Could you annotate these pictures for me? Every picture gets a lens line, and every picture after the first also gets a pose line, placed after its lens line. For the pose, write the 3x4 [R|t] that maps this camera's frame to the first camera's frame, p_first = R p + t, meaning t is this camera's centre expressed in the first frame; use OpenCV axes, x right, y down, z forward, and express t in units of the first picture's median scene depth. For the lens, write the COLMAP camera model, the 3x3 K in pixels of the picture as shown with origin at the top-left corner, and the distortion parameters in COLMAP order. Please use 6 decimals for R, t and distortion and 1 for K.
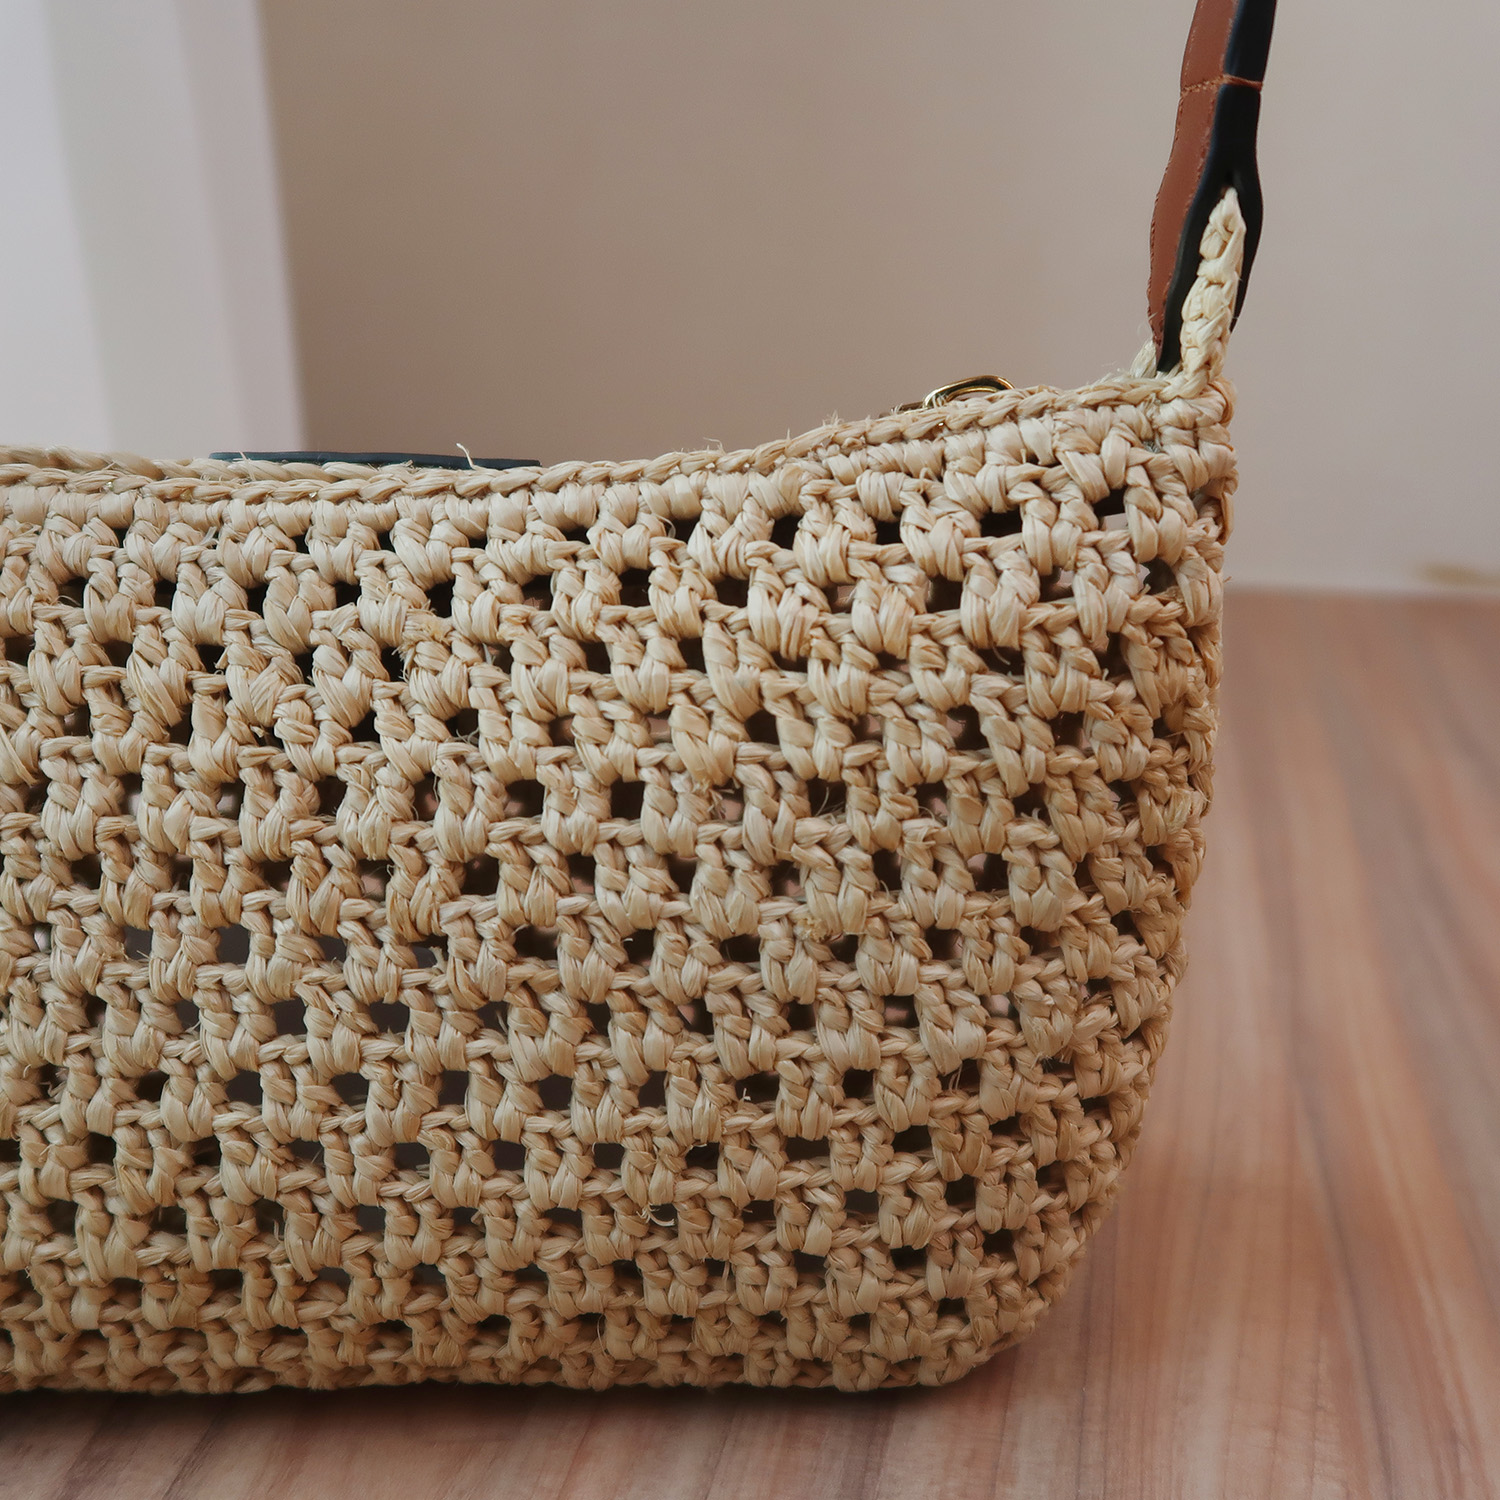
lens RADIAL K [[1878.8, 0, 766.9], [0, 1878.8, 743.7], [0, 0, 1]] dist [0.005770, 0.000000]
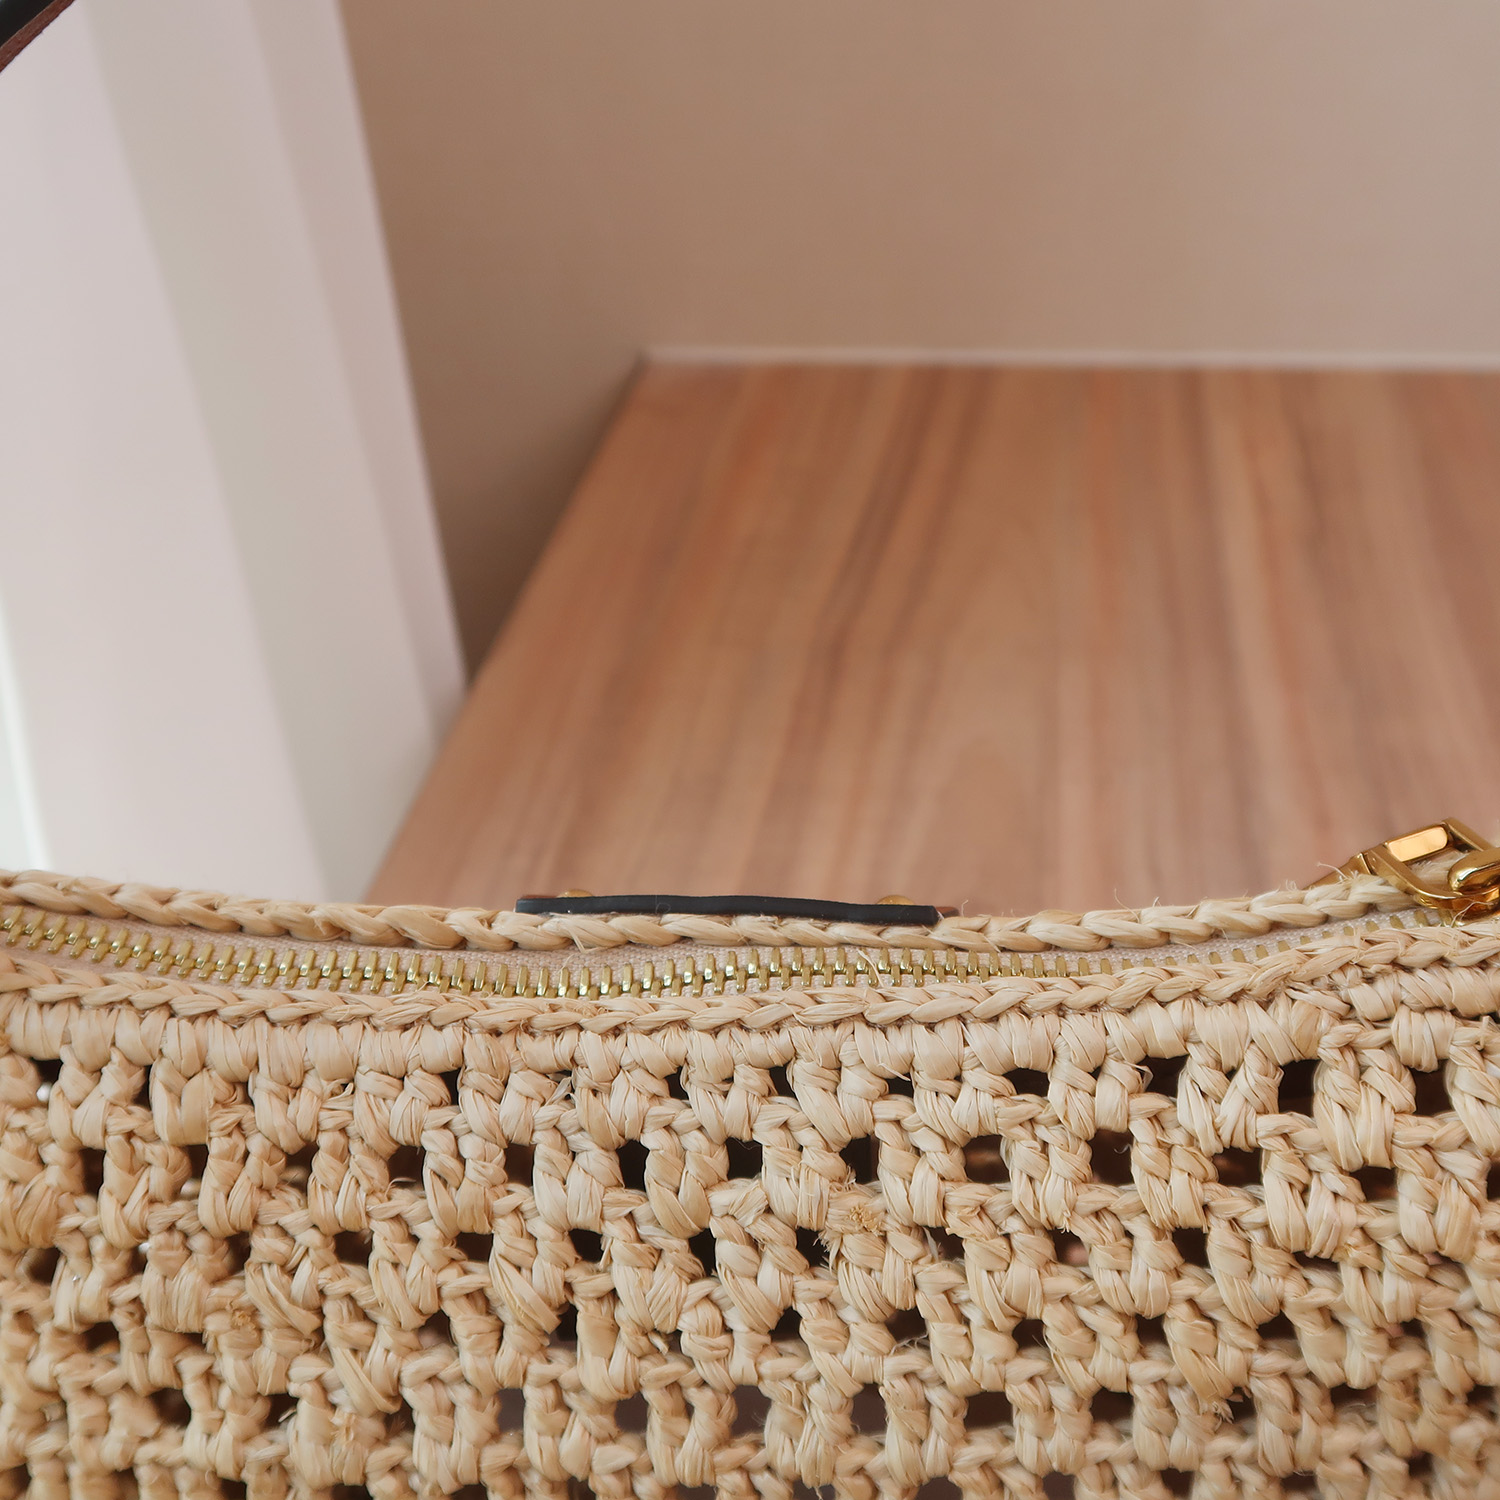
lens RADIAL K [[1878.8, 0, 756.1], [0, 1878.8, 753.8], [0, 0, 1]] dist [0.005770, 0.000000]
pose [[0.998382, -0.056868, 0.000352, -0.213861], [0.054677, 0.961582, 0.269018, -0.479105], [-0.015637, -0.268563, 0.963135, 0.268797]]
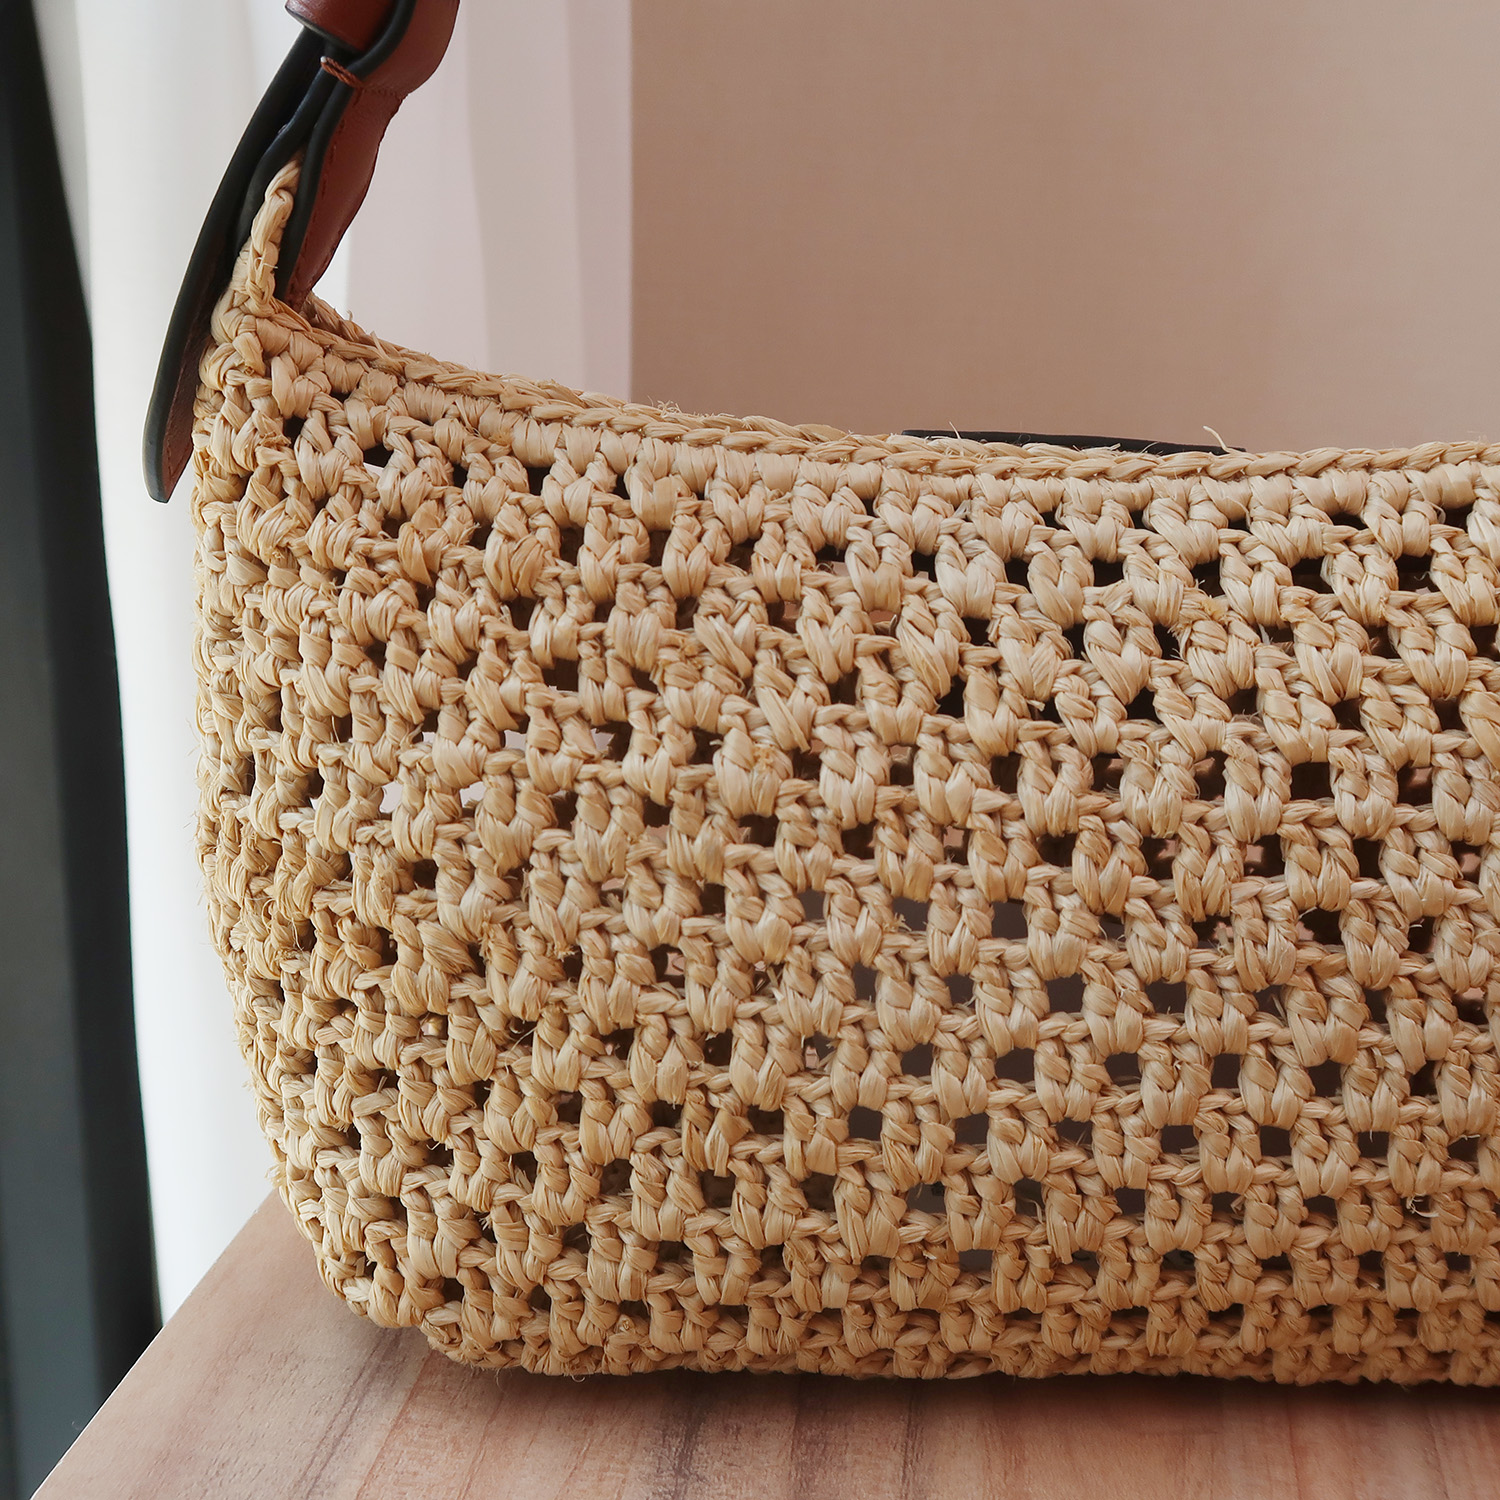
lens RADIAL K [[1878.8, 0, 751.0], [0, 1878.8, 759.0], [0, 0, 1]] dist [0.005770, 0.000000]
pose [[0.999123, 0.031820, 0.027233, -0.447387], [-0.031341, 0.999350, -0.017839, 0.044178], [-0.027783, 0.016969, 0.999470, 0.014321]]
